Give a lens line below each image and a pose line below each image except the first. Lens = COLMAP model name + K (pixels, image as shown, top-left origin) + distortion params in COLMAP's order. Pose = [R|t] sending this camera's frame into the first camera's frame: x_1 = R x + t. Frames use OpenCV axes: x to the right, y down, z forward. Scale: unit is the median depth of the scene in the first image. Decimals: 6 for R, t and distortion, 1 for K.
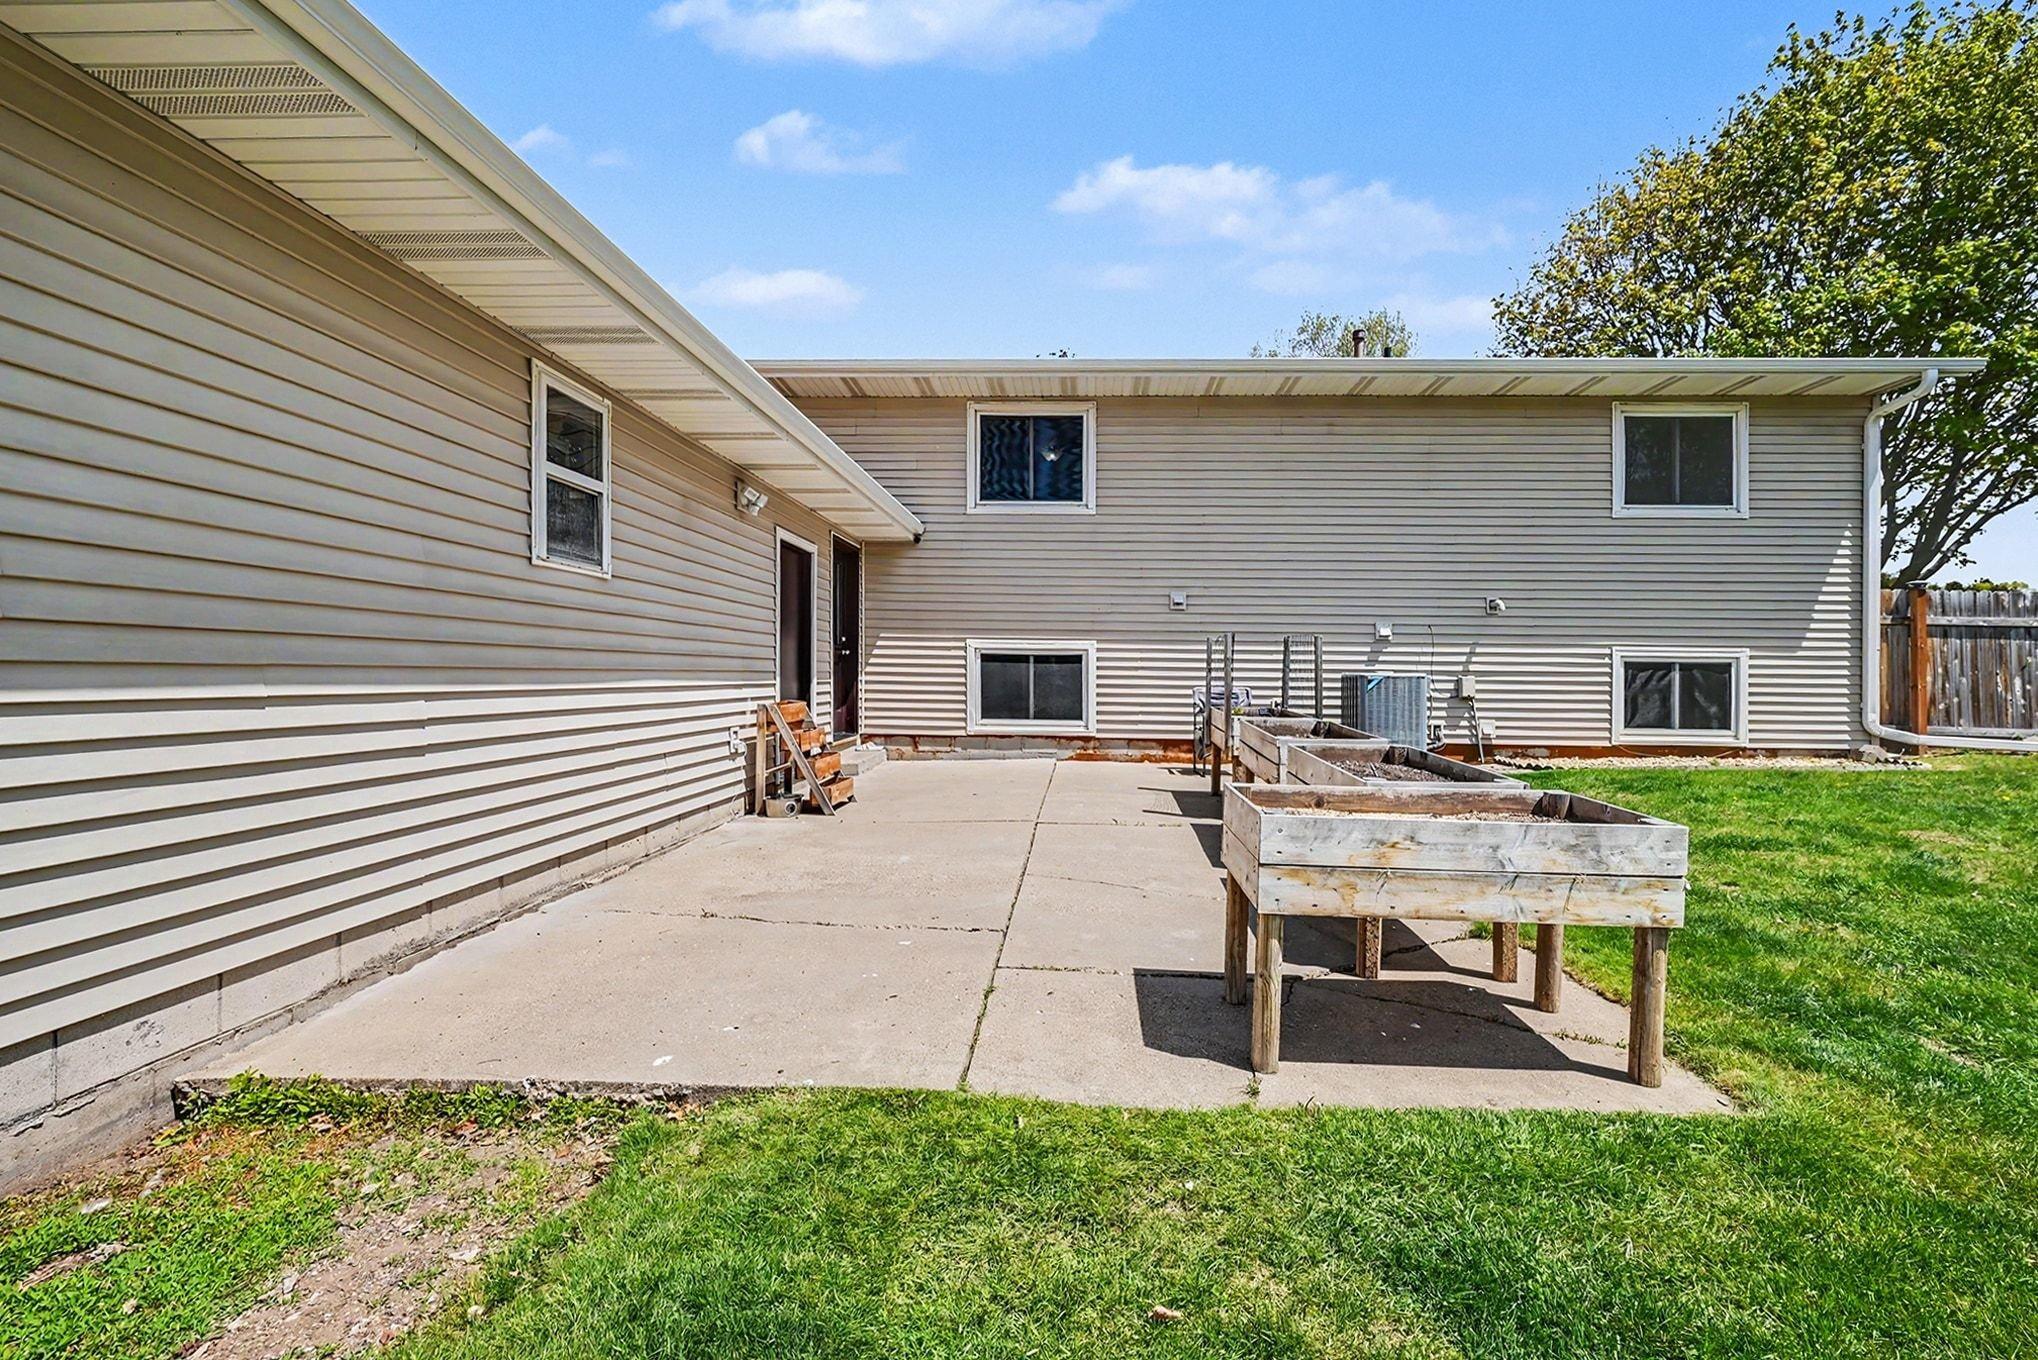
lens RADIAL K [[818.7, 0, 1017.0], [0, 818.7, 716.5], [0, 0, 1]] dist [0.000550, 0.000113]
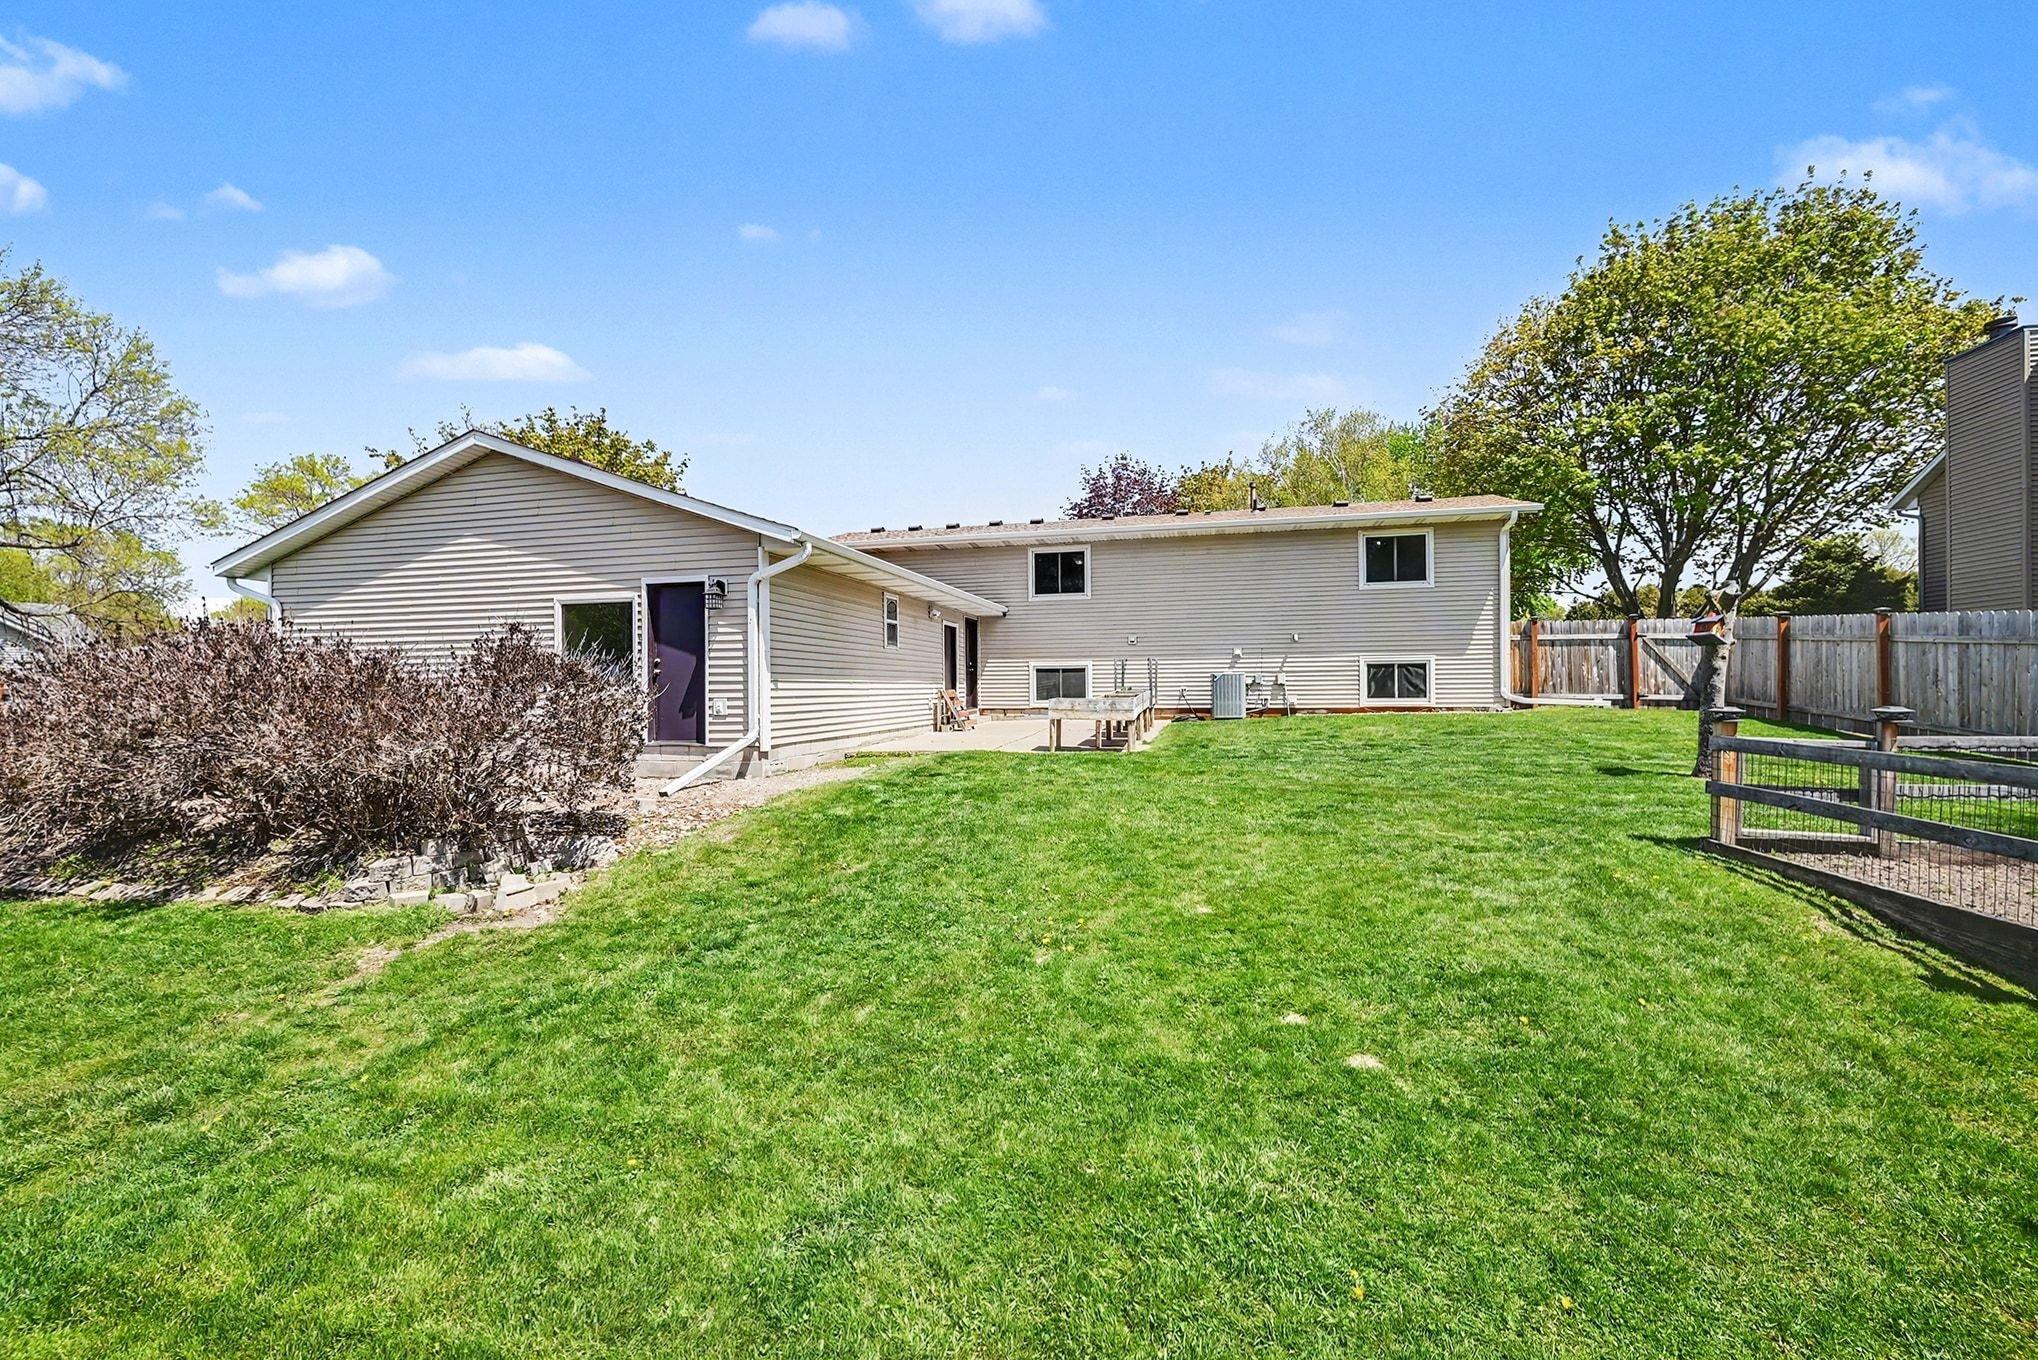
lens RADIAL K [[802.1, 0, 1027.3], [0, 802.1, 679.2], [0, 0, 1]] dist [-0.001989, -0.000167]
pose [[0.989178, -0.024351, -0.144683, 0.224046], [0.015148, 0.997811, -0.064373, 0.079071], [0.145934, 0.061485, 0.987382, -0.987089]]
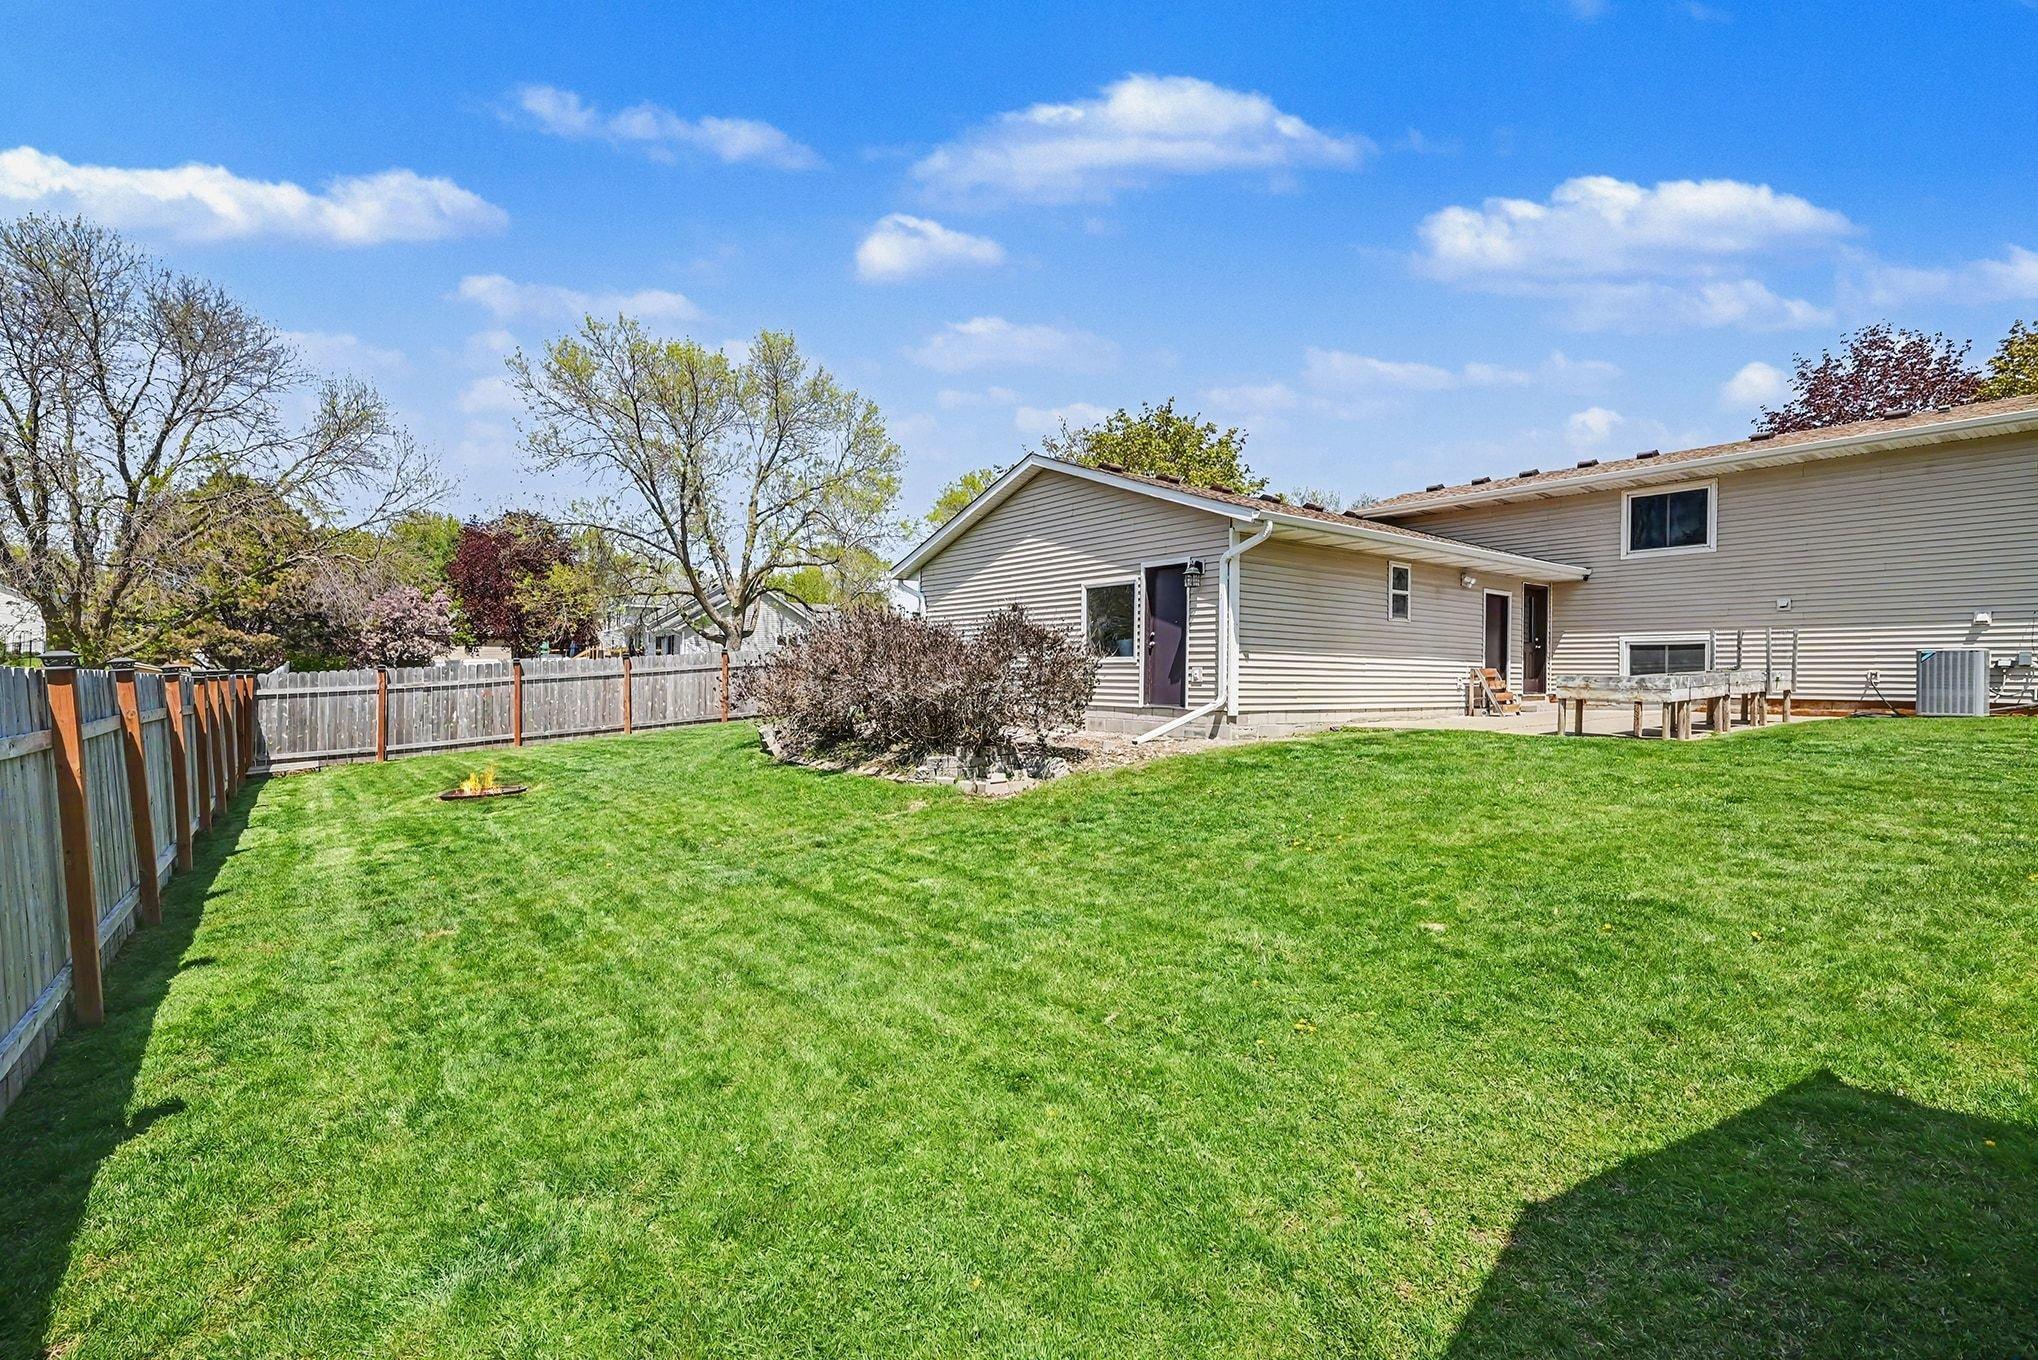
lens RADIAL K [[958.4, 0, 1026.9], [0, 958.4, 665.0], [0, 0, 1]] dist [-0.002348, -0.000230]
pose [[0.673303, -0.017337, -0.739164, 0.547318], [-0.039965, 0.997410, -0.059798, 0.122107], [0.738286, 0.069802, 0.670866, -1.132729]]
